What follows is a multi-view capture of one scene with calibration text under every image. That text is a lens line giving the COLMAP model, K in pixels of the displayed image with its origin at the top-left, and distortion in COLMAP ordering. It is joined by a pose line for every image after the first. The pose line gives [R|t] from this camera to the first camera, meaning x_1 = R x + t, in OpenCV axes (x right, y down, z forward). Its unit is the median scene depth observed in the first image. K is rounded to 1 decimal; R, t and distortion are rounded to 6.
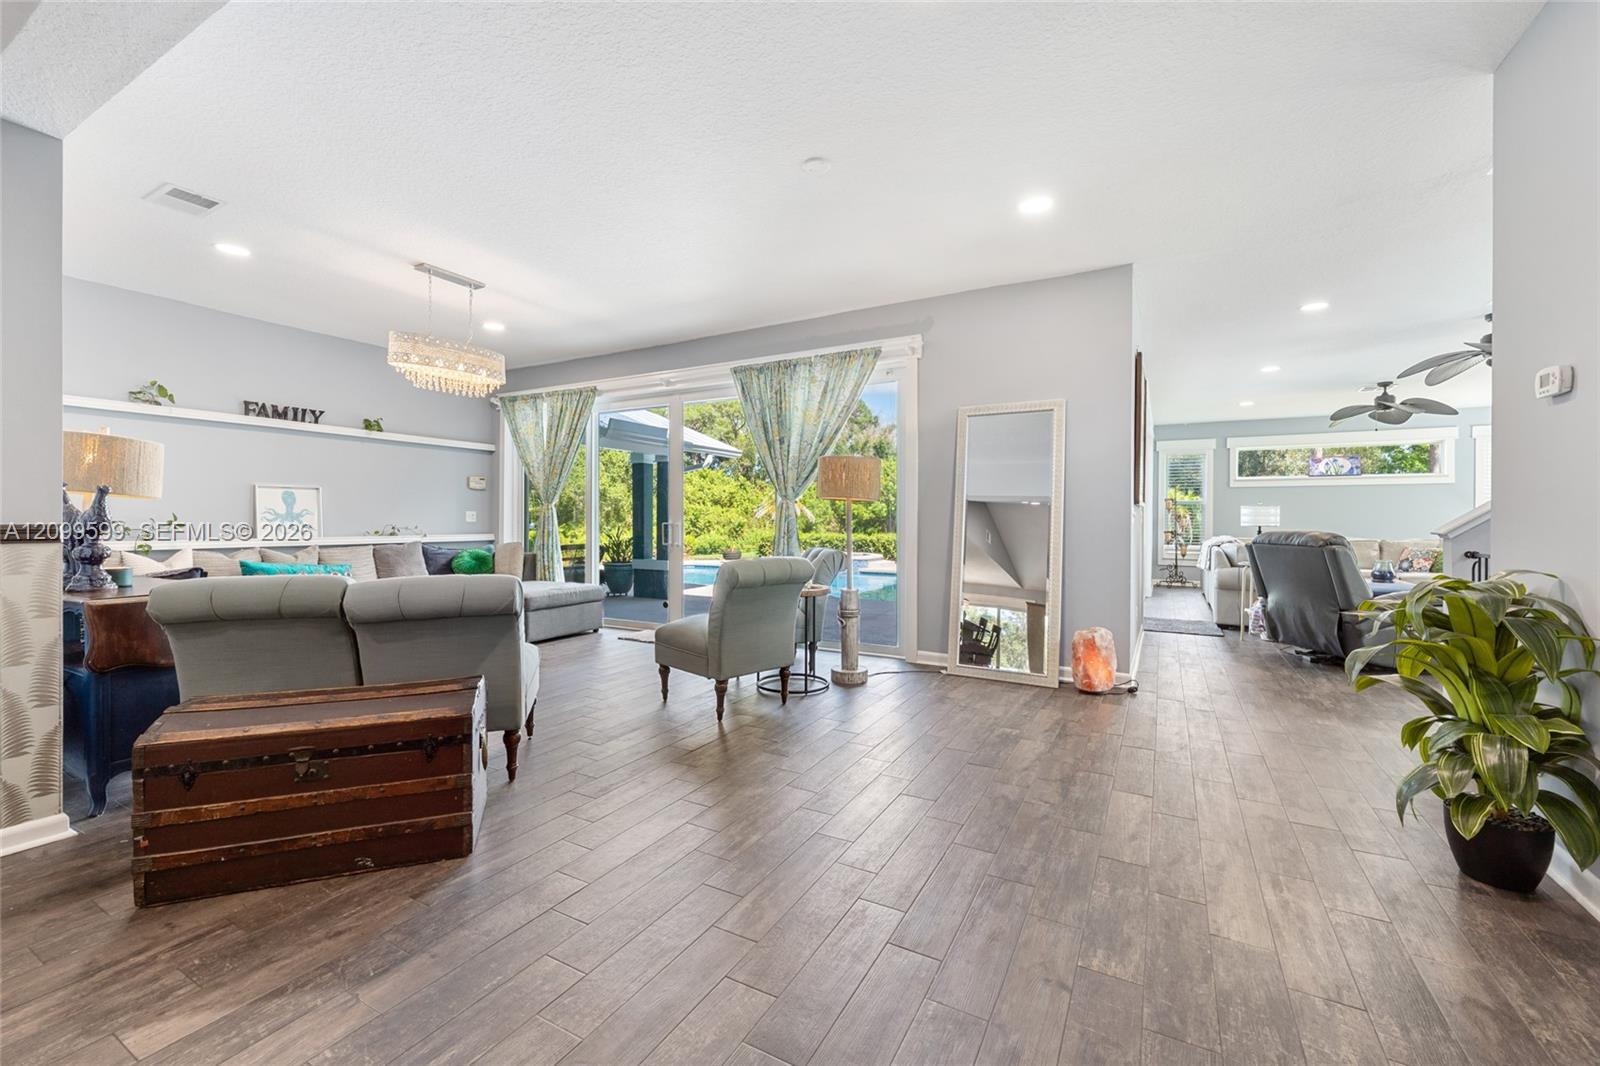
lens RADIAL K [[654.5, 0, 798.7], [0, 654.5, 518.8], [0, 0, 1]] dist [0.000043, 0.000127]
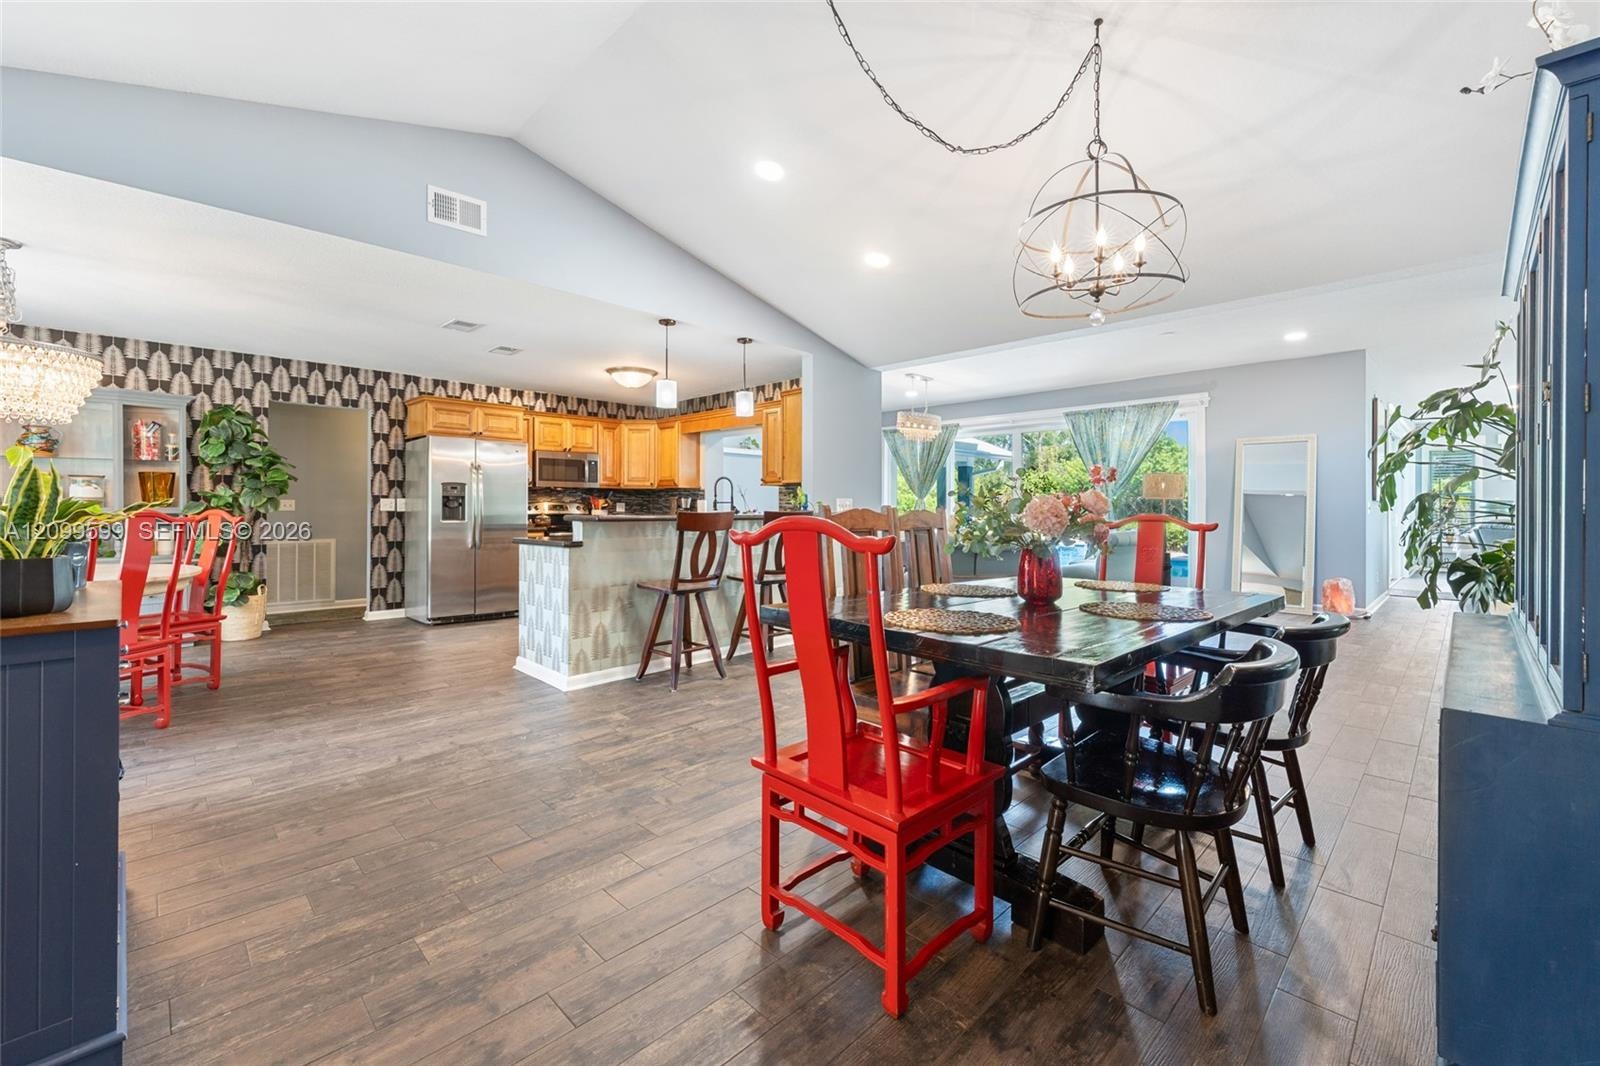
lens RADIAL K [[670.1, 0, 806.6], [0, 670.1, 499.6], [0, 0, 1]] dist [0.001293, 0.000263]
pose [[0.962204, -0.003934, -0.272300, -0.292328], [-0.000076, 0.999892, -0.014716, -0.002437], [0.272328, 0.014180, 0.962100, -0.774267]]
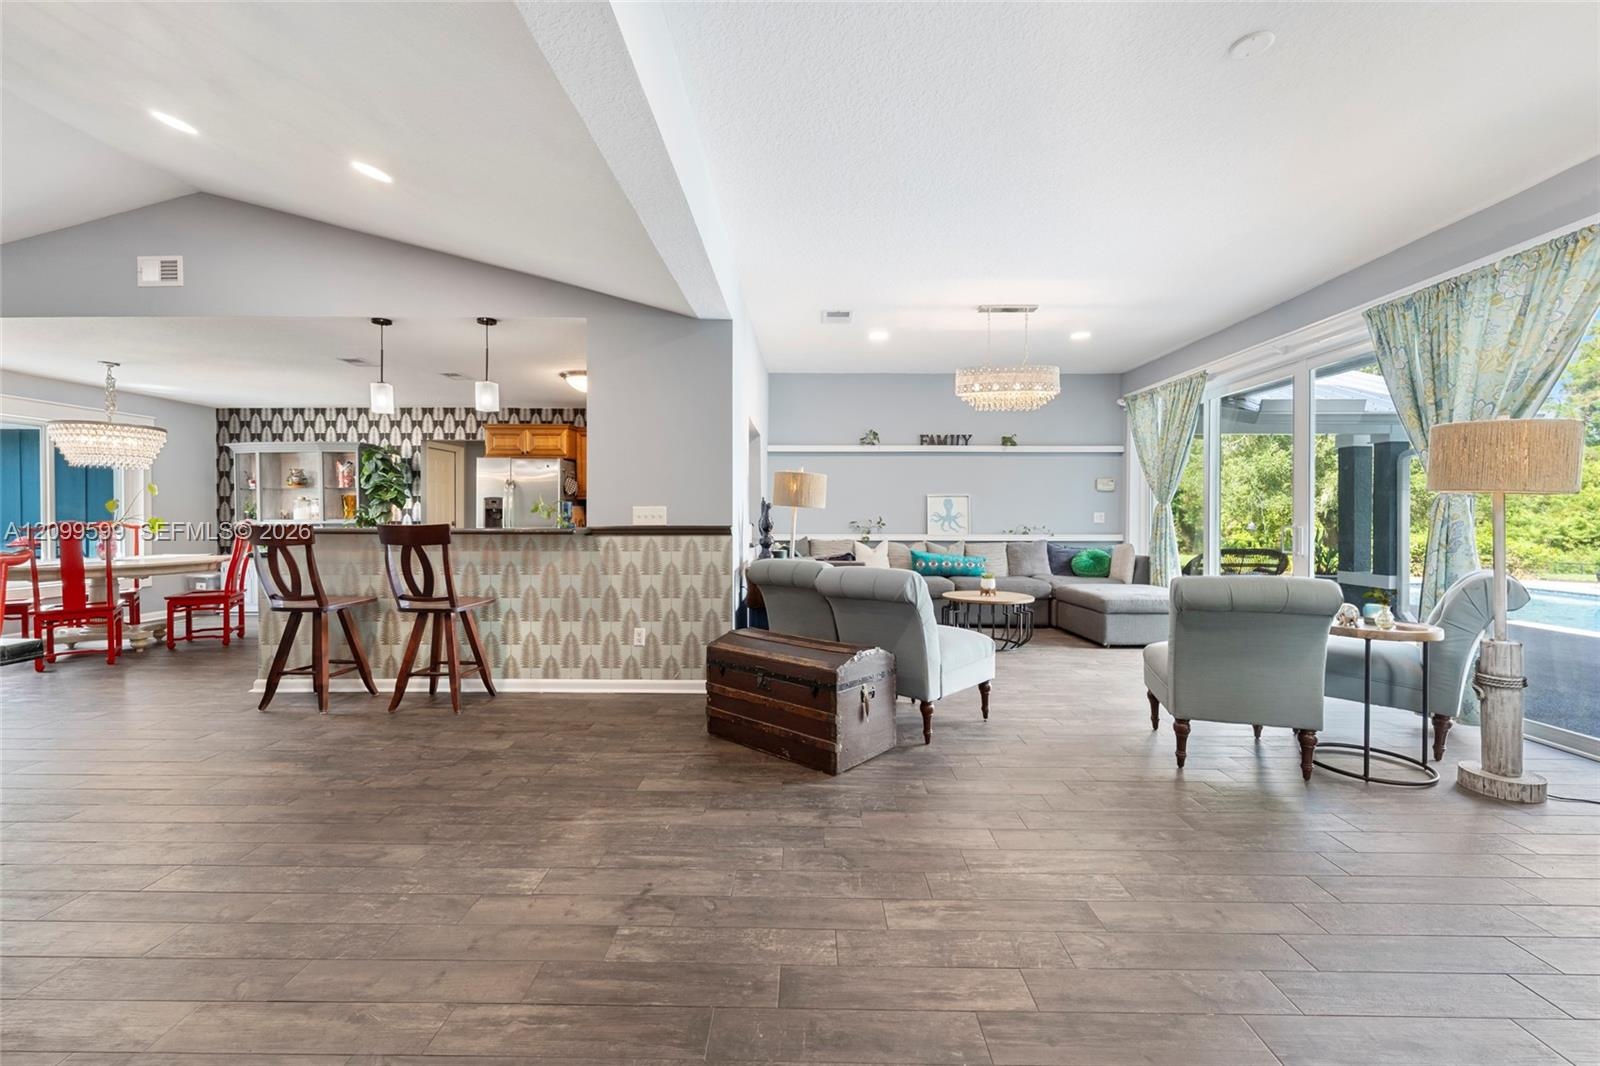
lens RADIAL K [[654.5, 0, 798.7], [0, 654.5, 518.8], [0, 0, 1]] dist [0.000043, 0.000127]
pose [[0.473029, 0.001037, -0.881046, 0.270077], [0.001751, 0.999996, 0.002117, -0.006434], [0.881045, -0.002544, 0.473026, 0.126351]]
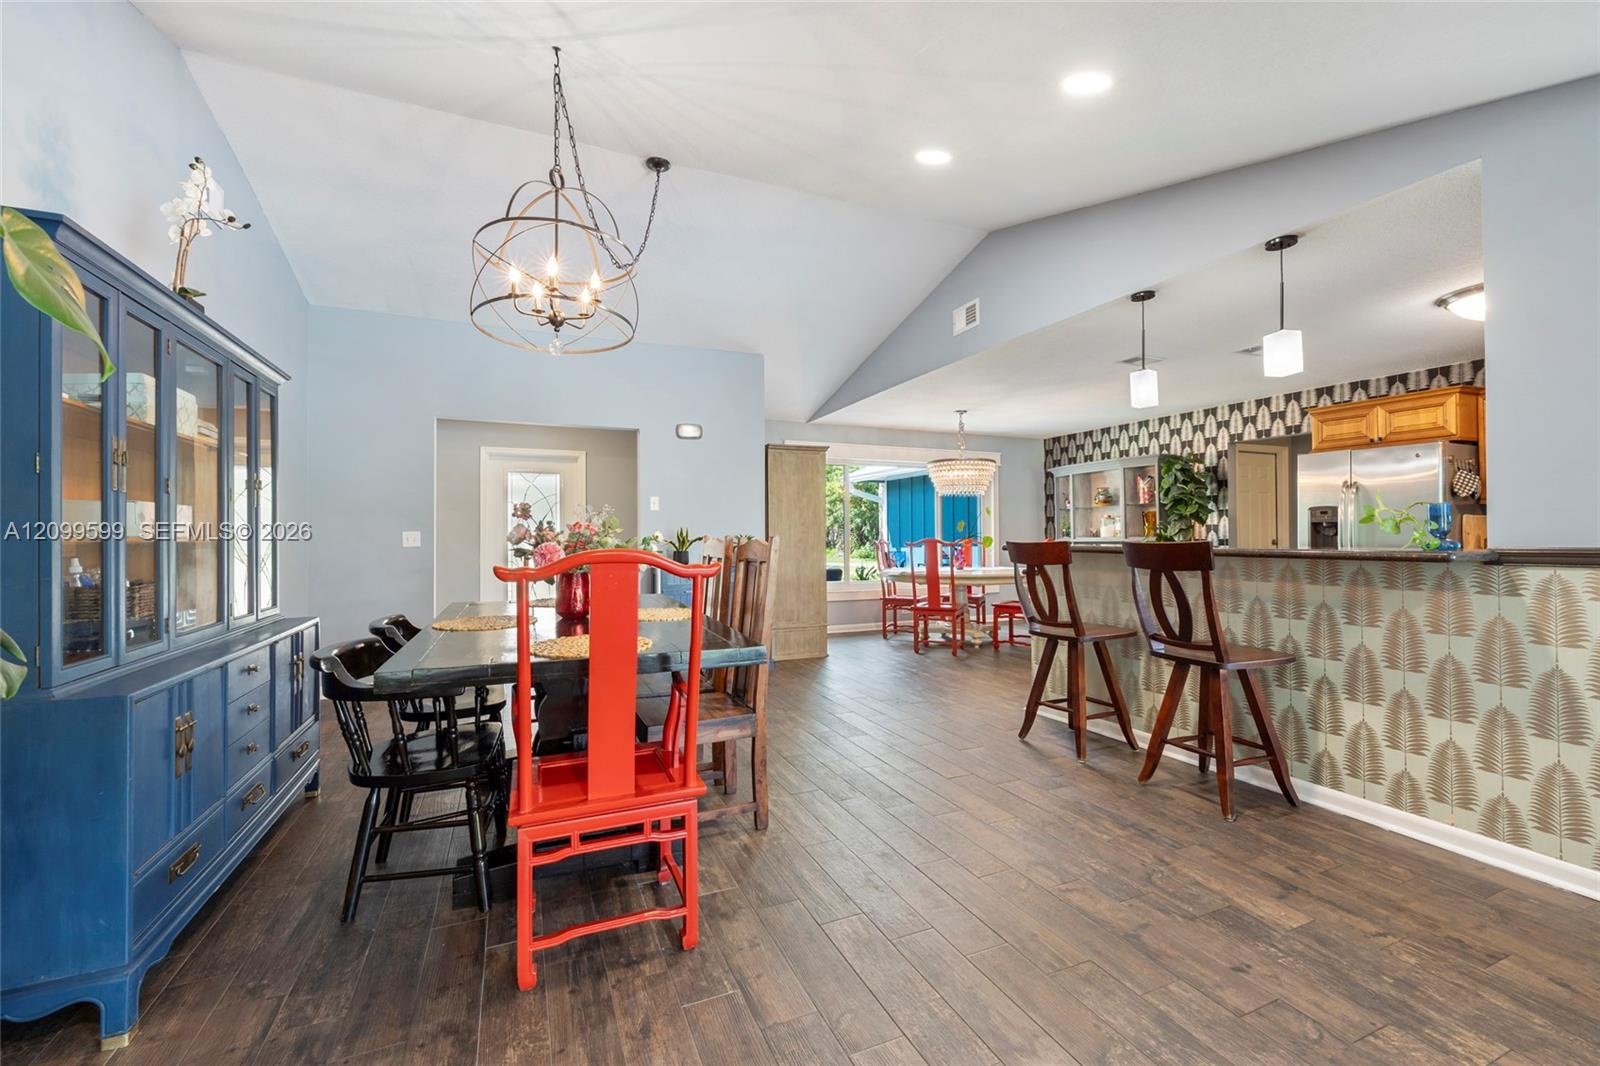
lens RADIAL K [[650.7, 0, 796.0], [0, 650.7, 529.3], [0, 0, 1]] dist [-0.001197, 0.000021]
pose [[-0.612081, -0.008769, -0.790747, 0.042158], [0.003769, 0.999895, -0.014005, -0.003747], [0.790786, -0.011553, -0.611983, 0.181707]]
